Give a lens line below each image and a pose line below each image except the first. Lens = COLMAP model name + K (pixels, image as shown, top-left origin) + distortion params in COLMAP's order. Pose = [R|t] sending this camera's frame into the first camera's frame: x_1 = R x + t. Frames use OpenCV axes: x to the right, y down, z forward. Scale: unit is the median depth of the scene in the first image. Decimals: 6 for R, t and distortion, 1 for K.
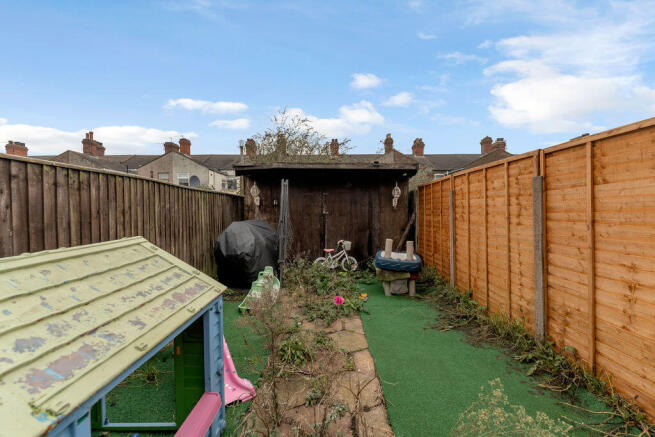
lens RADIAL K [[270.1, 0, 330.8], [0, 270.1, 212.2], [0, 0, 1]] dist [0.000493, 0.000001]
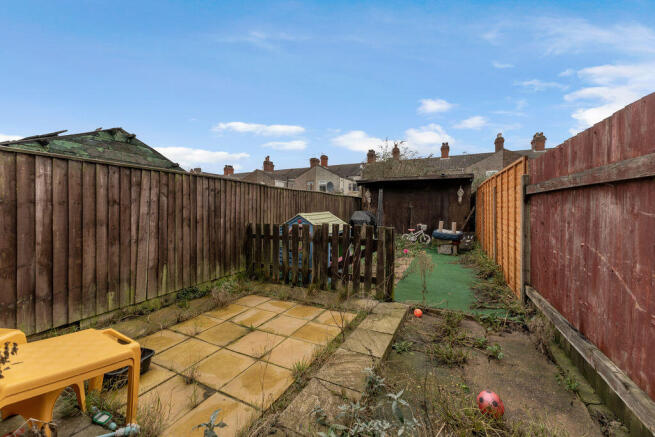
lens RADIAL K [[270.1, 0, 330.8], [0, 270.1, 212.2], [0, 0, 1]] dist [0.000493, 0.000001]
pose [[0.900701, 0.002331, -0.434434, 0.237398], [-0.000912, 0.999994, 0.003475, 0.027179], [0.434439, -0.002734, 0.900697, -0.610237]]
